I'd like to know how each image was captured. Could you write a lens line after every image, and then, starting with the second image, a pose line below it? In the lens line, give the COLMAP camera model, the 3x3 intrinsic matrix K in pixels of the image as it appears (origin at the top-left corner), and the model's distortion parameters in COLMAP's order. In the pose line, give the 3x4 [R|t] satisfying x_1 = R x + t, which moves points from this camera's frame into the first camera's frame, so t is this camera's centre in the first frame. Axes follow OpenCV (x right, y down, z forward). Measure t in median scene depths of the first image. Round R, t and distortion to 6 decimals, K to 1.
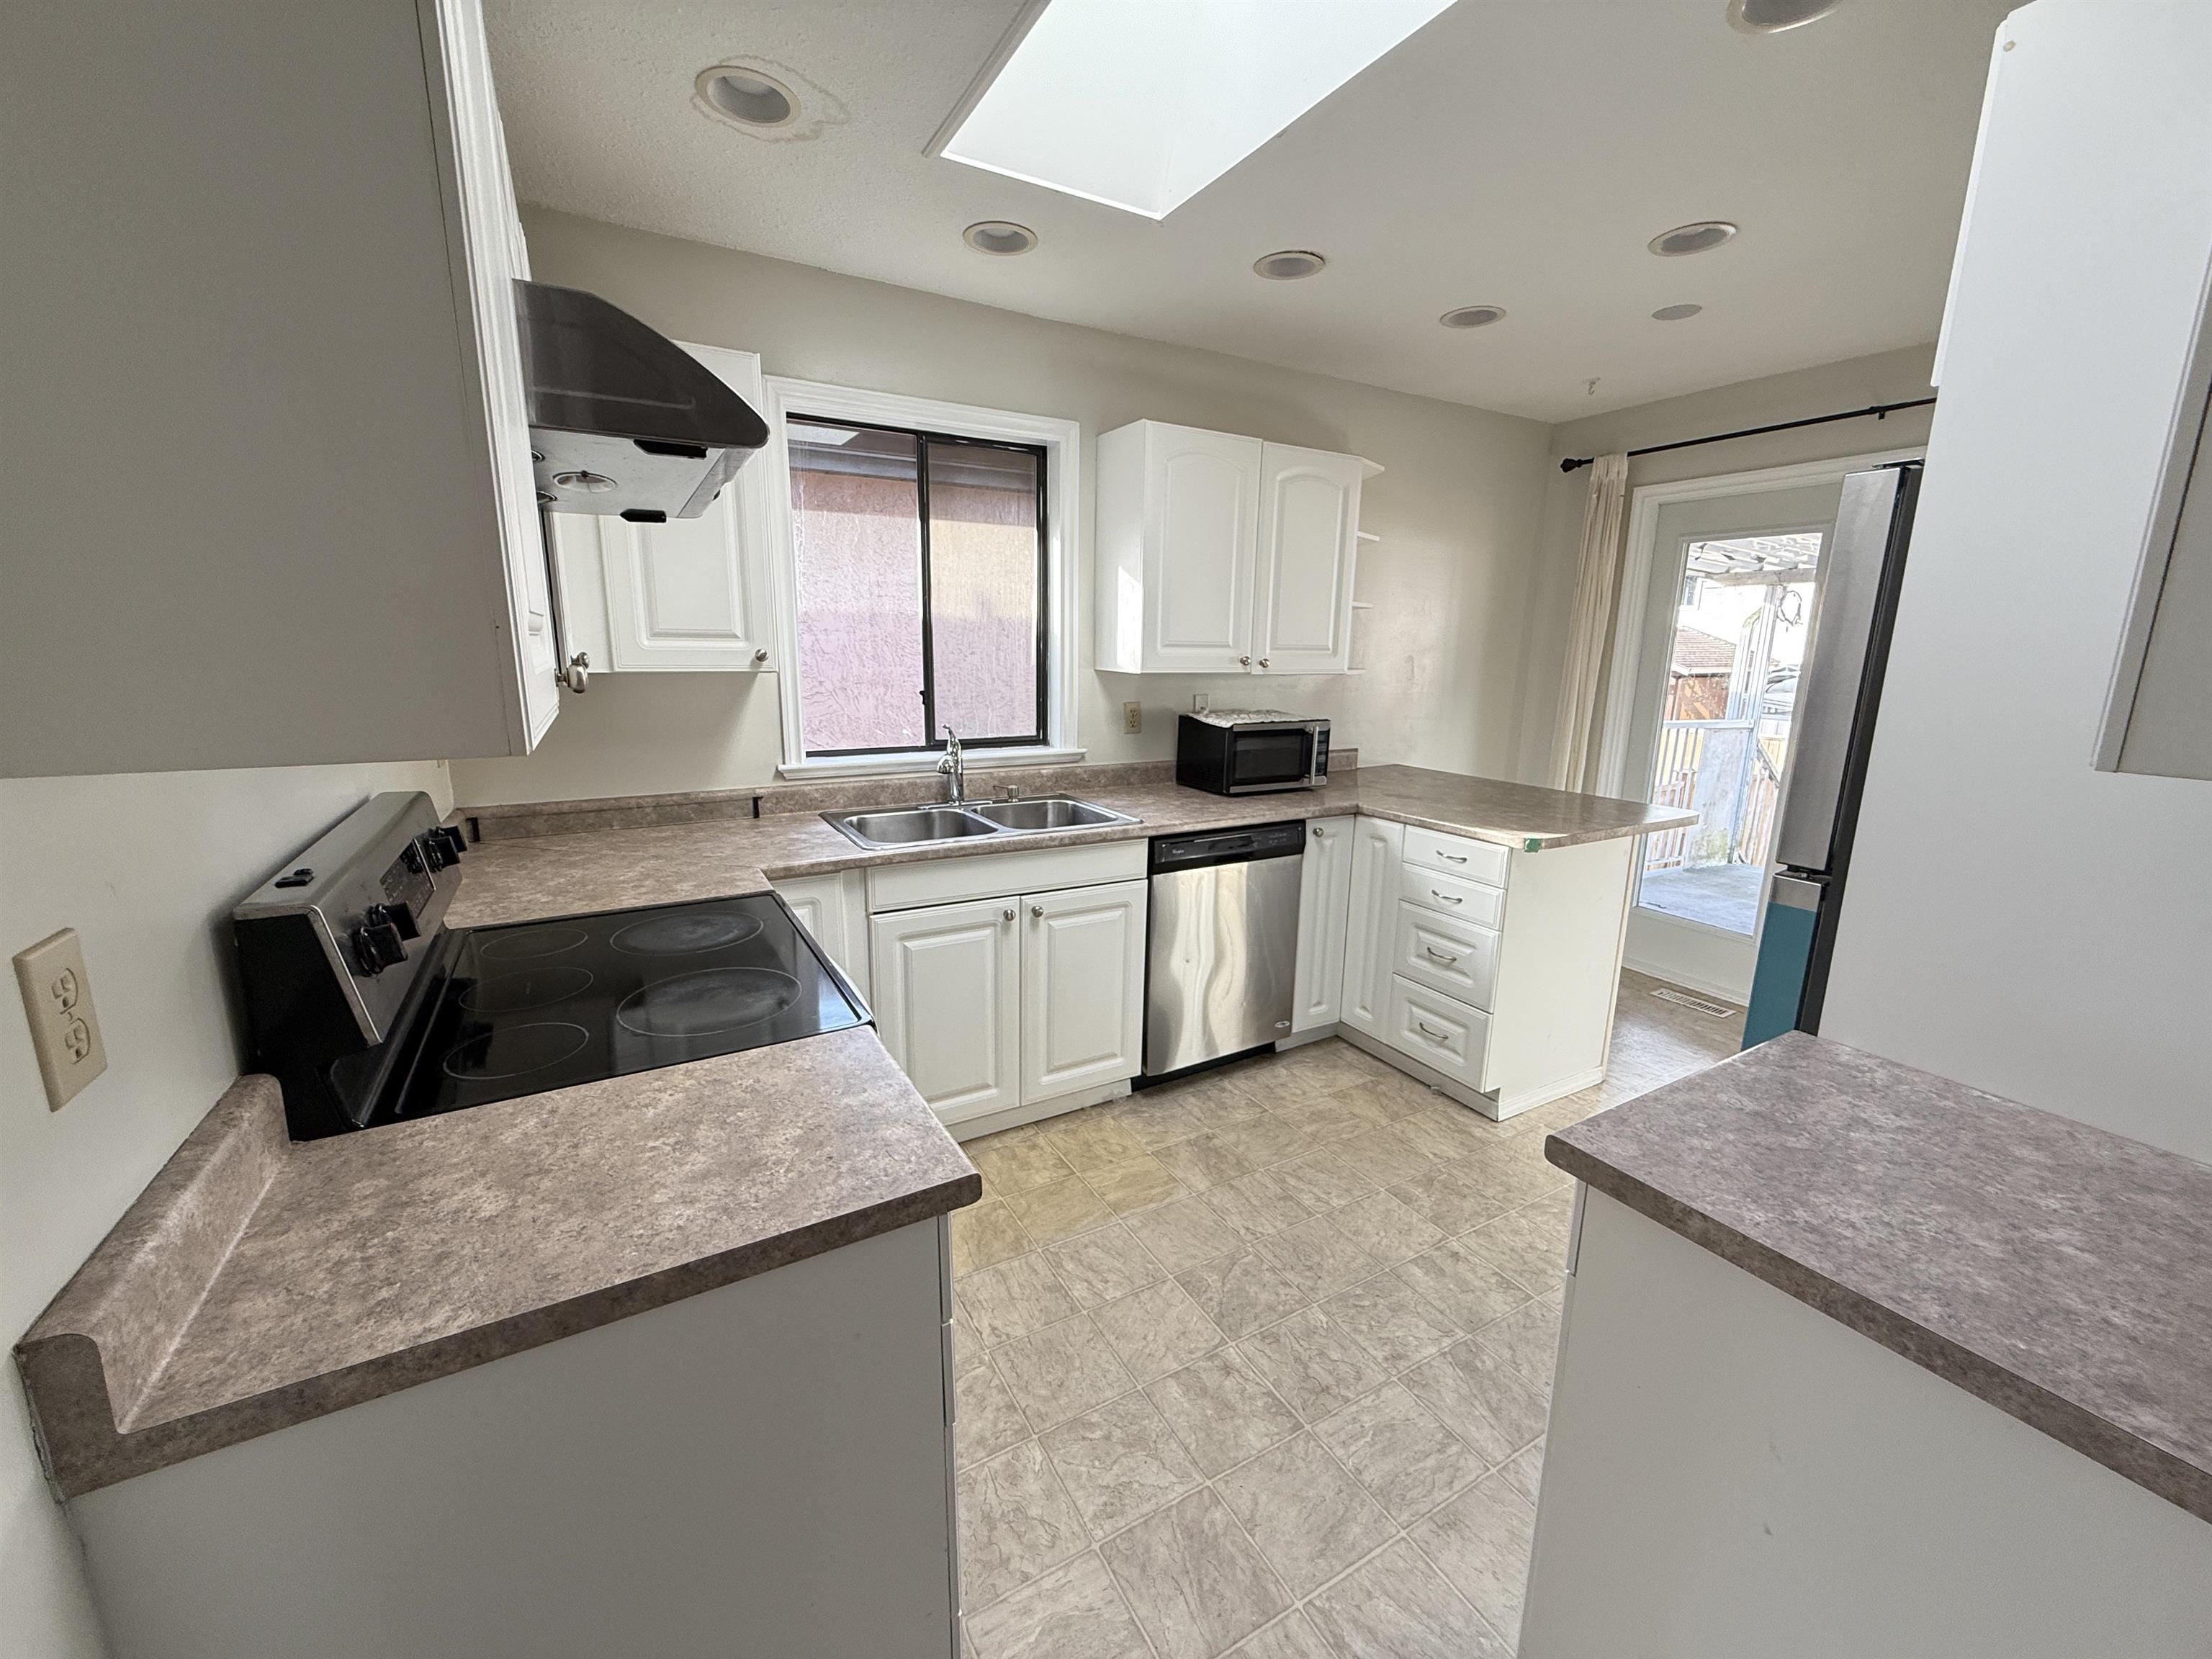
lens RADIAL K [[881.5, 0, 1105.2], [0, 881.5, 827.8], [0, 0, 1]] dist [-0.000346, -0.000167]
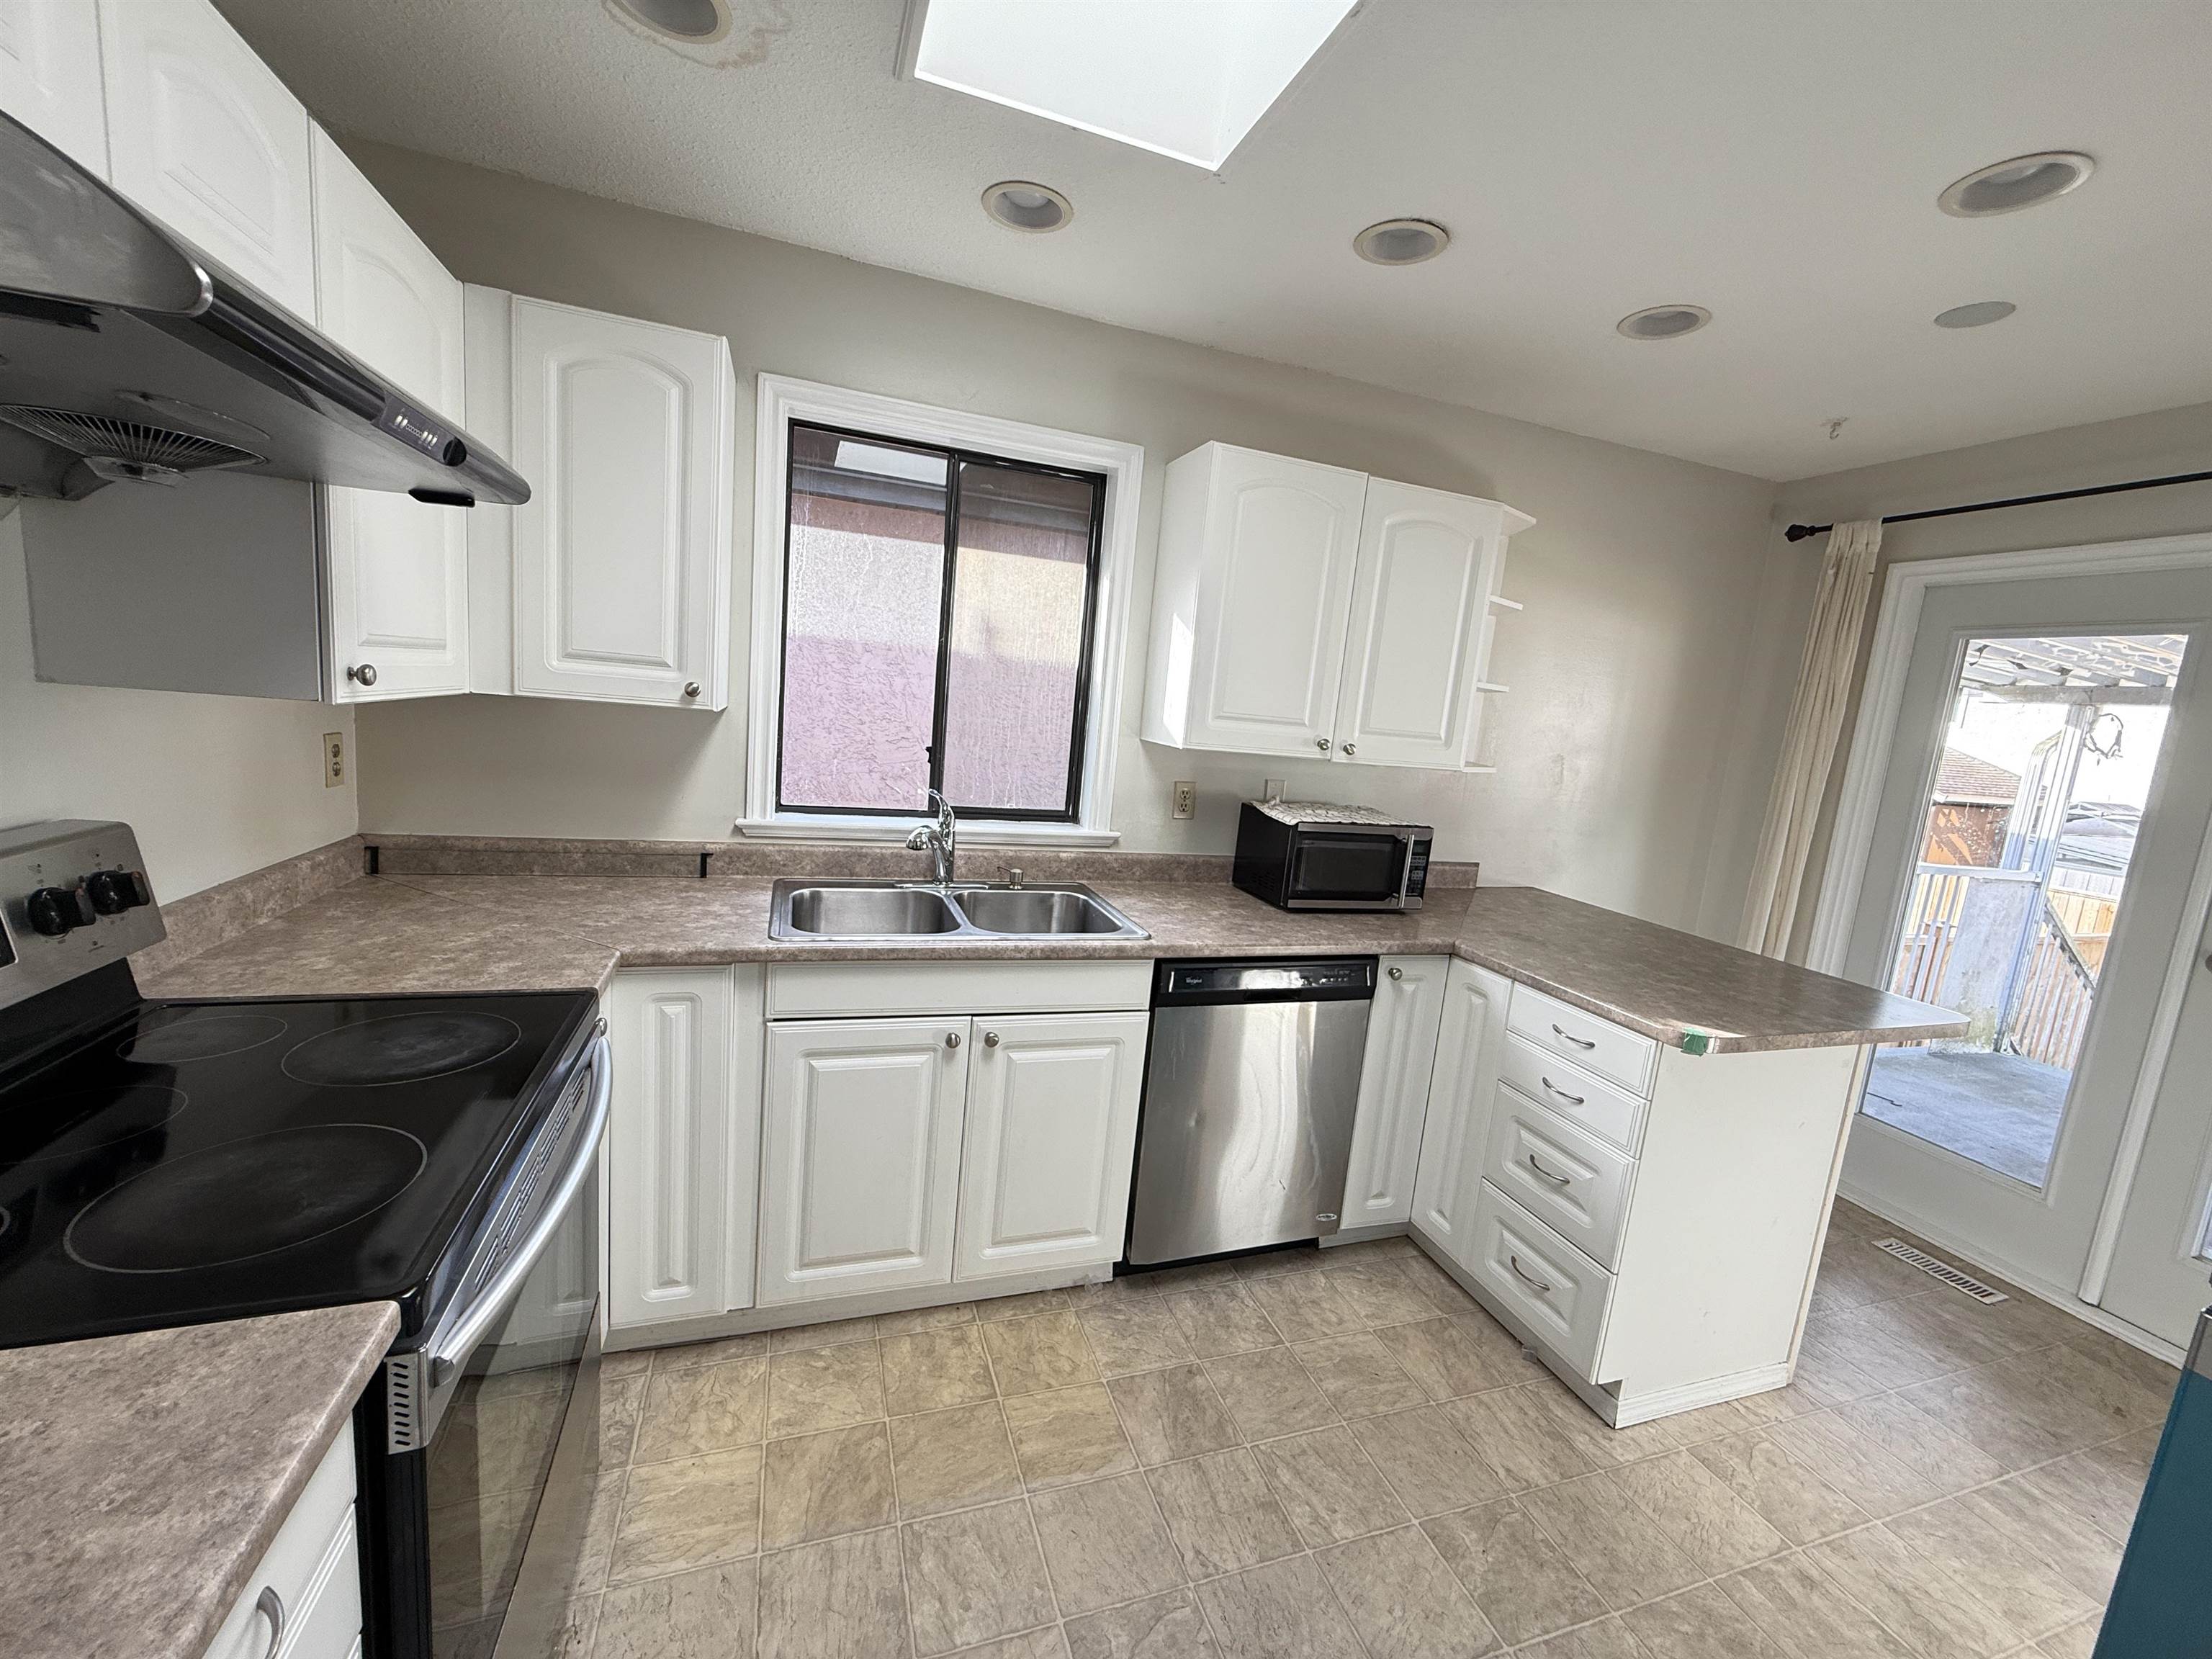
lens RADIAL K [[881.5, 0, 1102.2], [0, 881.5, 828.1], [0, 0, 1]] dist [-0.000346, -0.000167]
pose [[0.979395, 0.101403, -0.174648, 0.120271], [-0.113135, 0.991852, -0.058558, -0.049351], [0.167287, 0.077111, 0.982888, 0.208039]]
